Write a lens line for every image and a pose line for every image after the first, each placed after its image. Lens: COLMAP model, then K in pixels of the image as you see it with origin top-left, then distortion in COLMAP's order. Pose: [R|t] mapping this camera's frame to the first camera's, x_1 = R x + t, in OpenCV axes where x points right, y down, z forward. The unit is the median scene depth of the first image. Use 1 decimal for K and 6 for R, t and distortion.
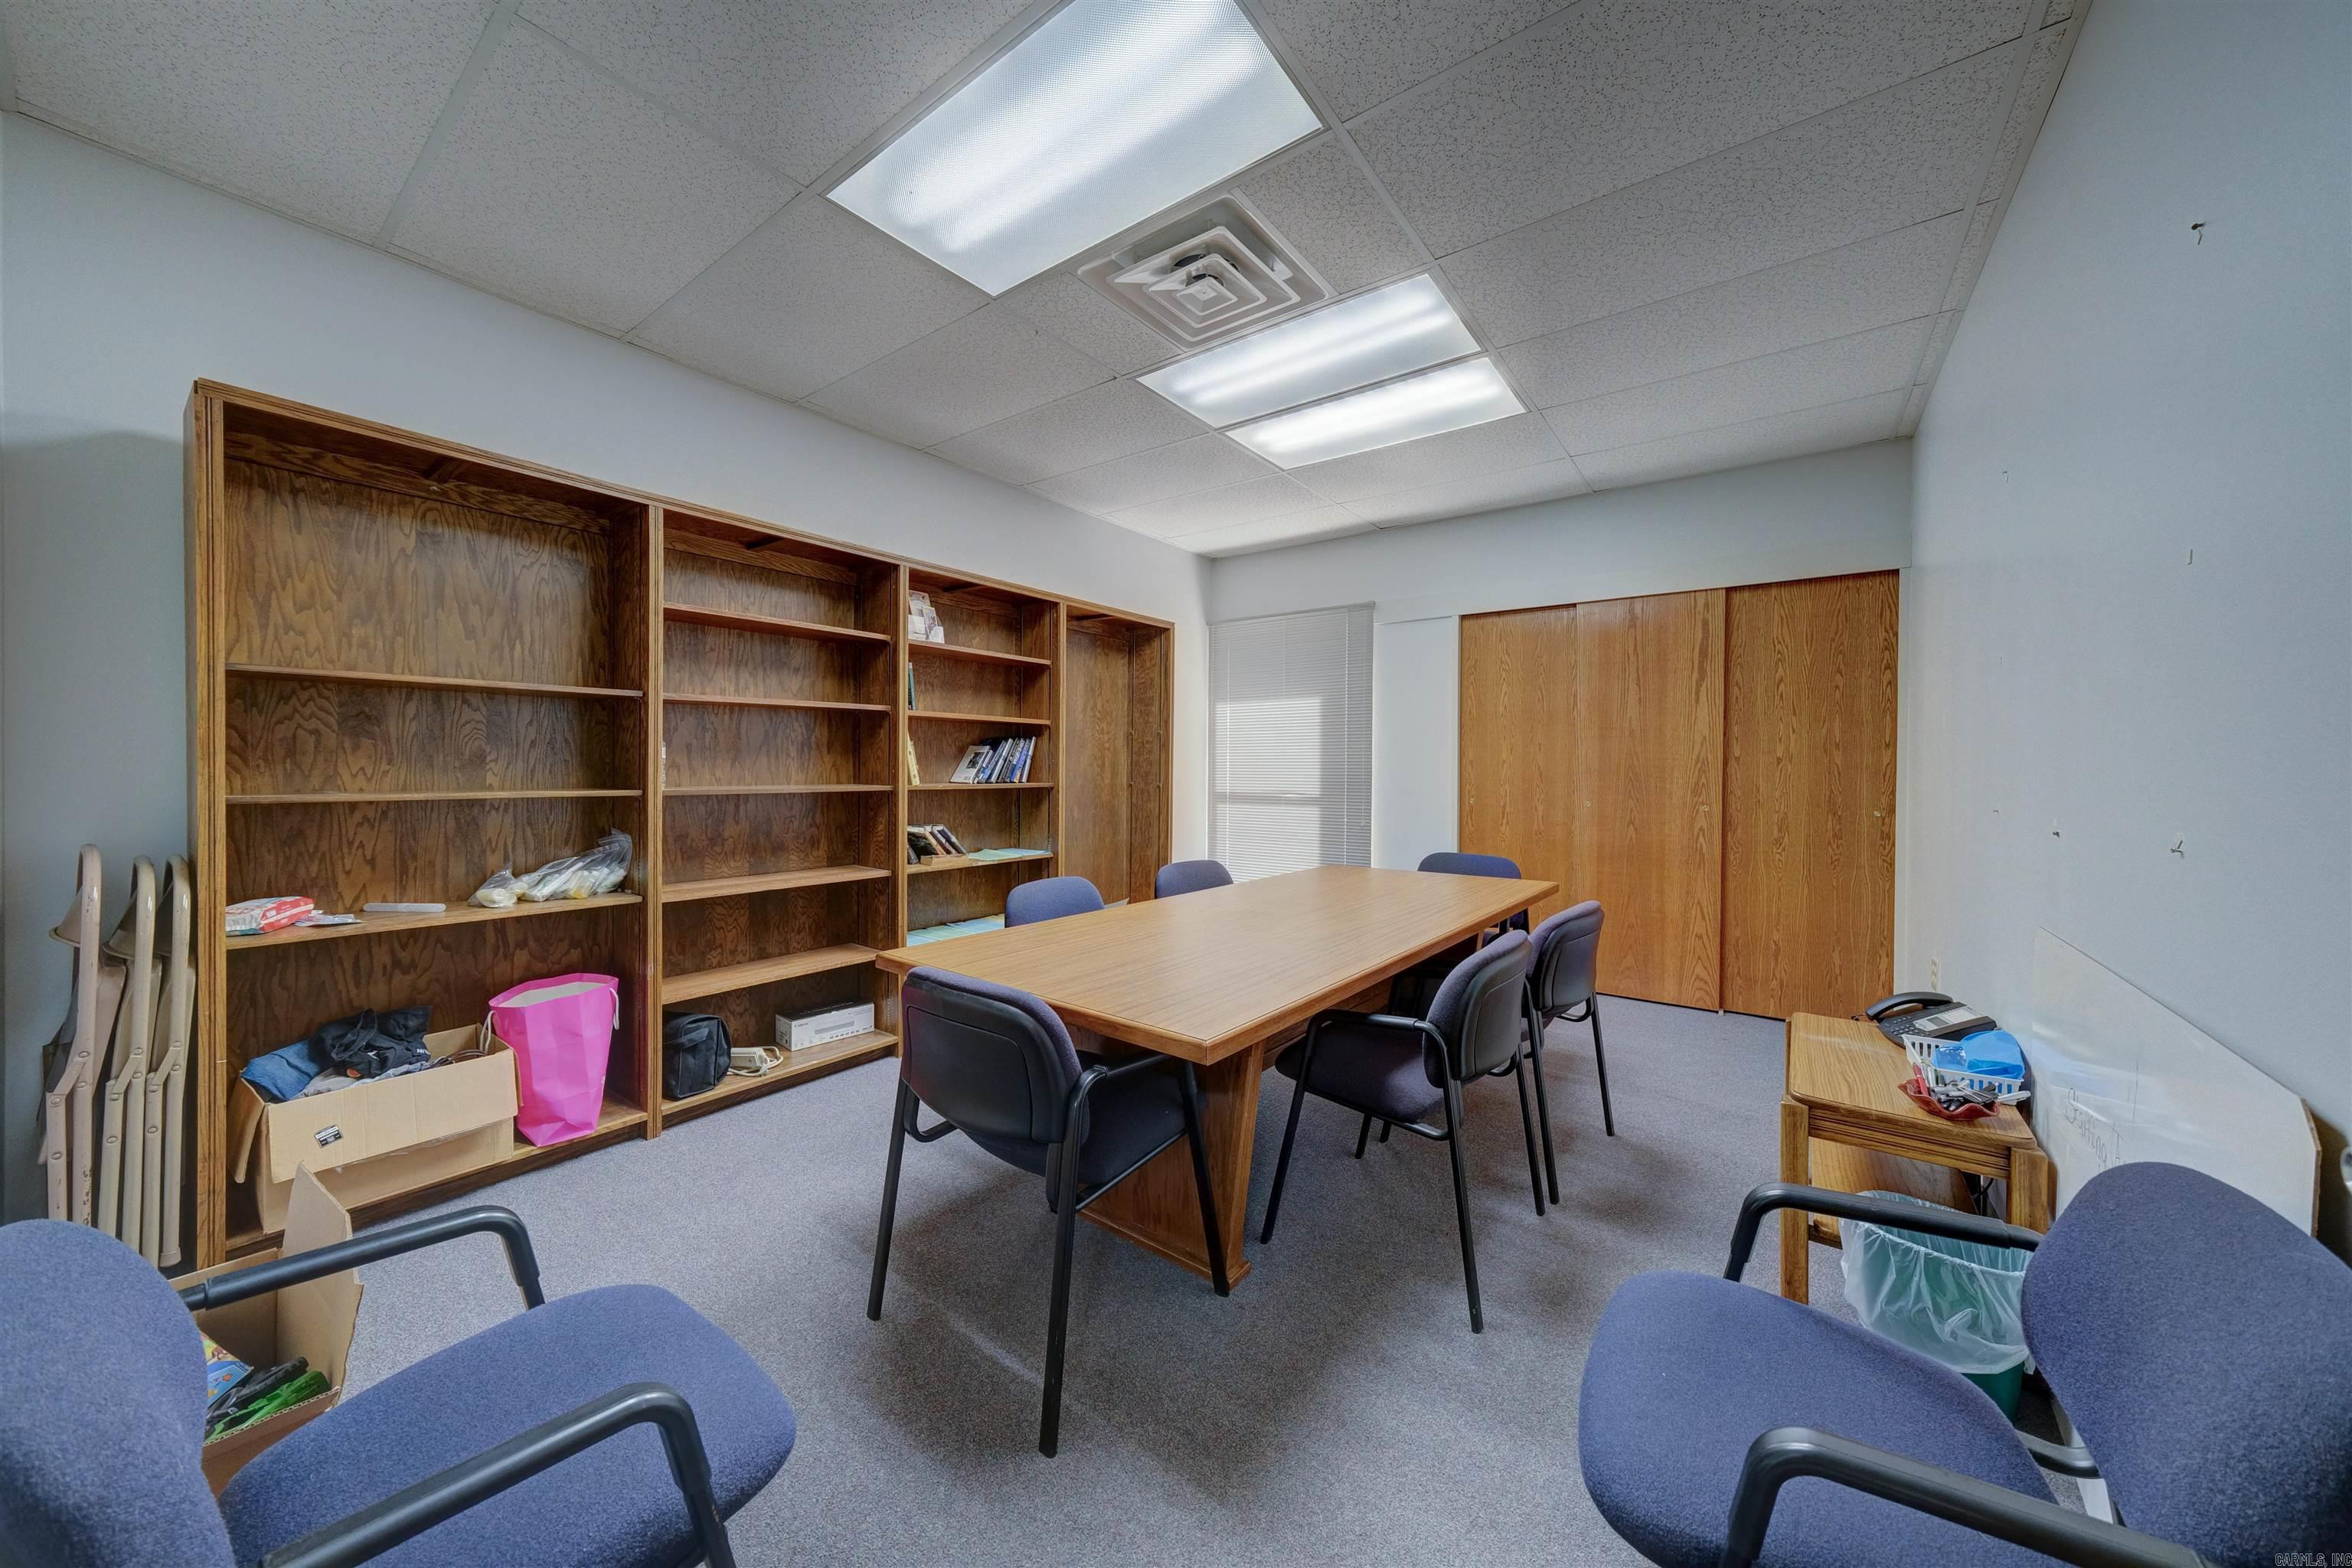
lens RADIAL K [[809.8, 0, 1201.0], [0, 809.8, 780.8], [0, 0, 1]] dist [-0.001019, 0.004823]
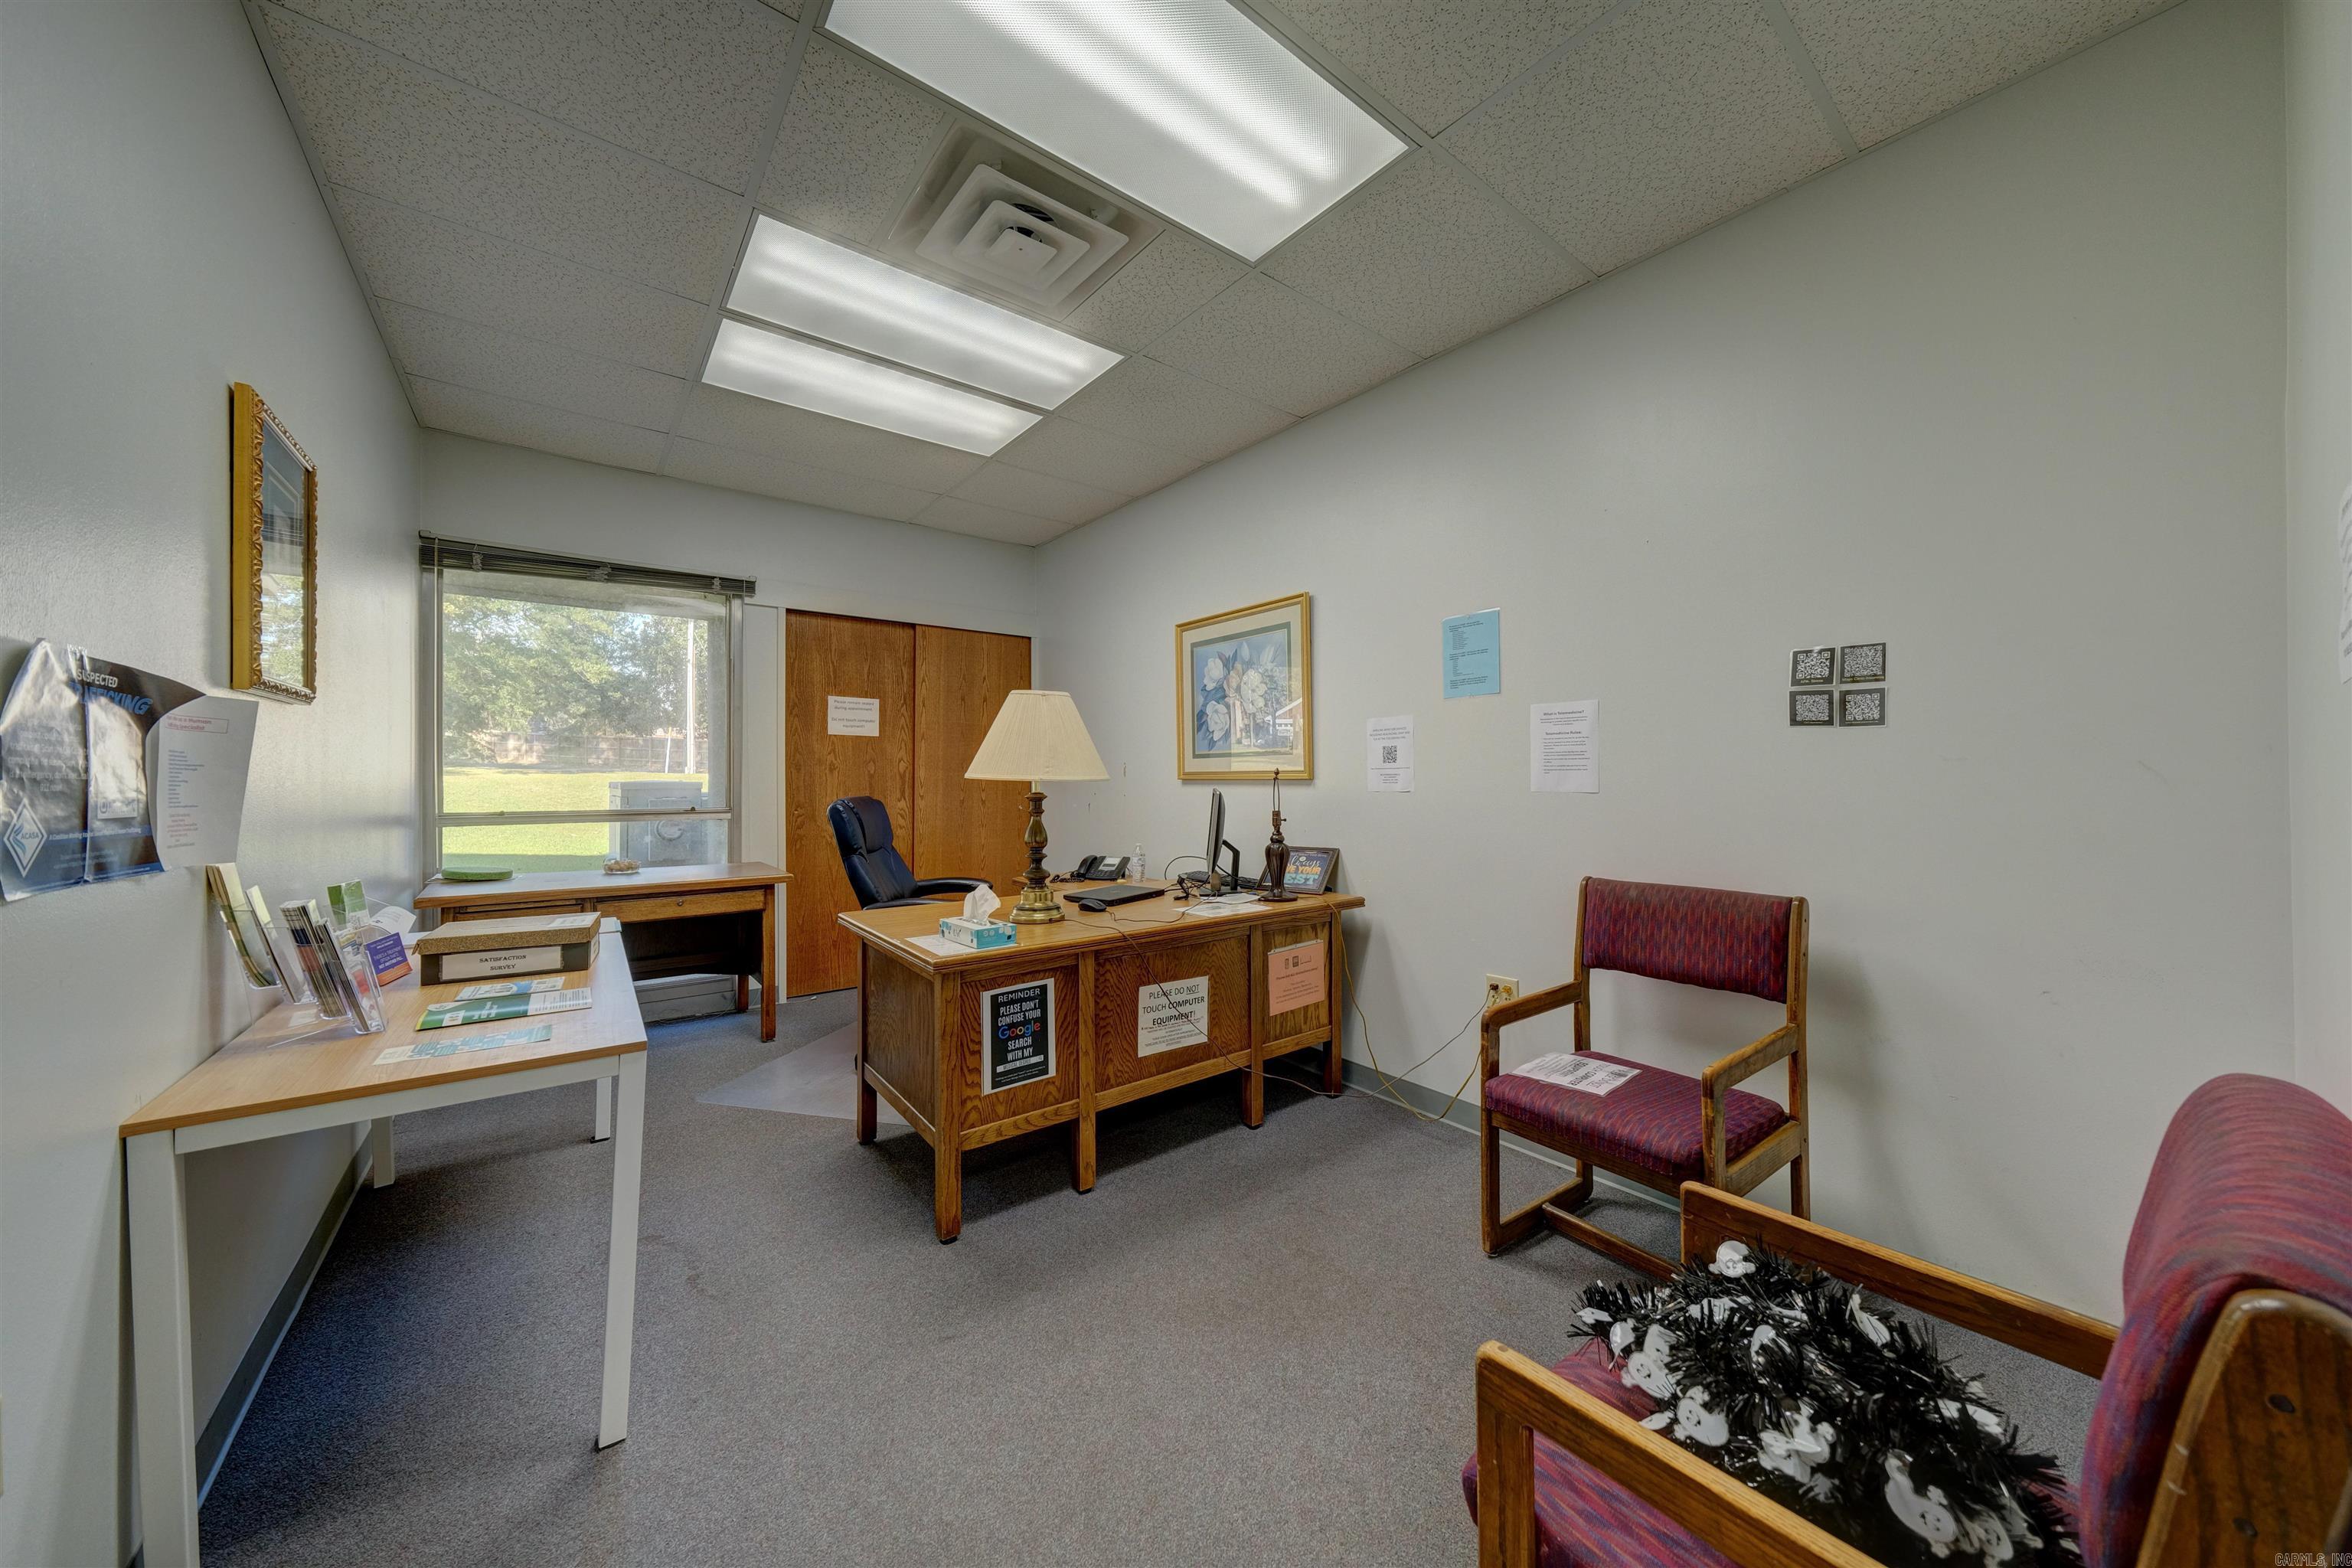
lens RADIAL K [[809.8, 0, 1201.0], [0, 809.8, 780.8], [0, 0, 1]] dist [-0.001019, 0.004823]
pose [[0.258795, 0.005366, 0.965917, -0.680524], [0.004580, 0.999967, -0.006782, -0.001889], [-0.965921, 0.006179, 0.258762, 0.482844]]
